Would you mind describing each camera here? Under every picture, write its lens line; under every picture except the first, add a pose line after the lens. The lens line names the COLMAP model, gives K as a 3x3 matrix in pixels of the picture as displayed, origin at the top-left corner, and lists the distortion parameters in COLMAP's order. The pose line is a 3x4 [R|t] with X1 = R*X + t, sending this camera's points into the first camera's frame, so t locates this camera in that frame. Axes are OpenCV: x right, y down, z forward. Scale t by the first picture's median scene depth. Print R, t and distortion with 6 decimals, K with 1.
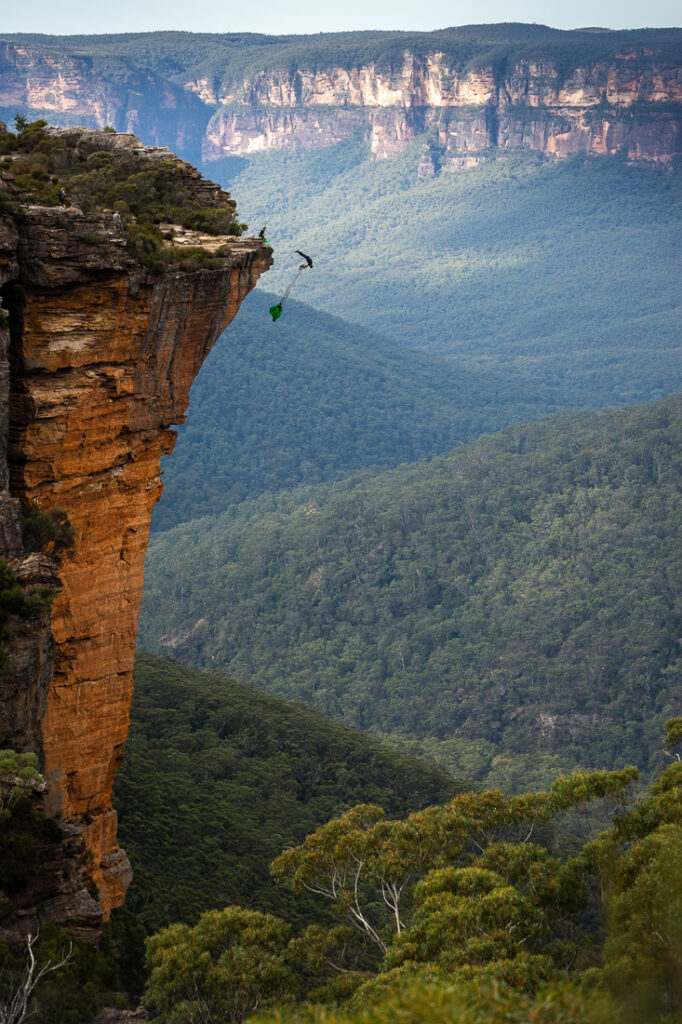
lens RADIAL K [[3640.3, 0, 340.7], [0, 3640.3, 511.7], [0, 0, 1]] dist [-0.940033, 0.000000]
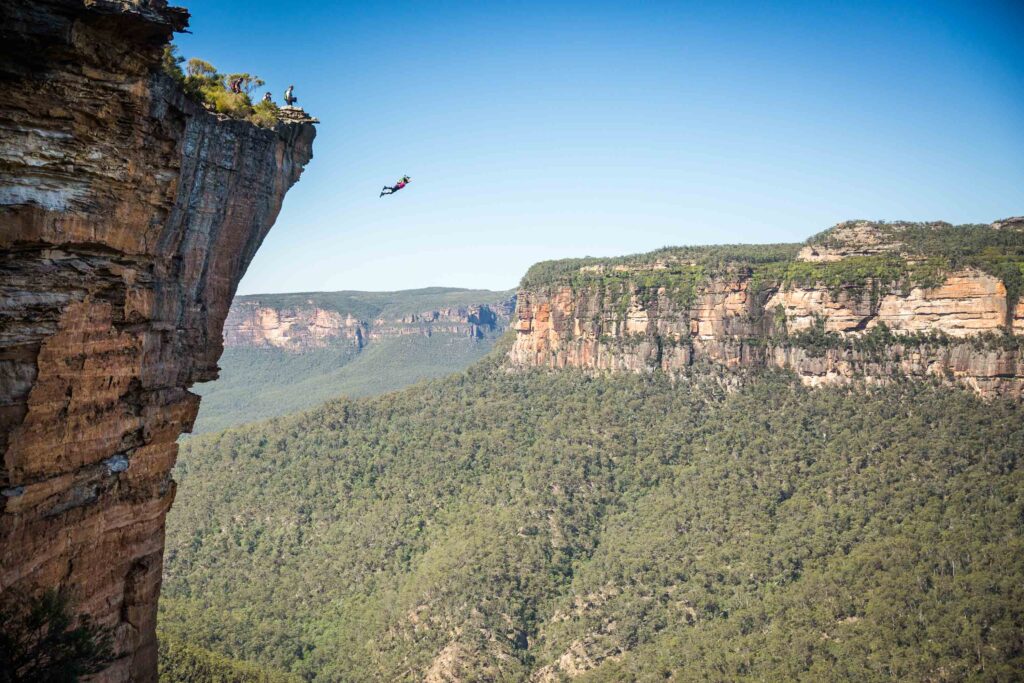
lens RADIAL K [[1327.7, 0, 511.8], [0, 1327.7, 341.5], [0, 0, 1]] dist [0.063210, 0.000000]
pose [[0.940311, -0.020543, 0.339696, -0.074426], [0.055376, 0.994109, -0.093168, -0.007310], [-0.335781, 0.106418, 0.935909, 0.793489]]
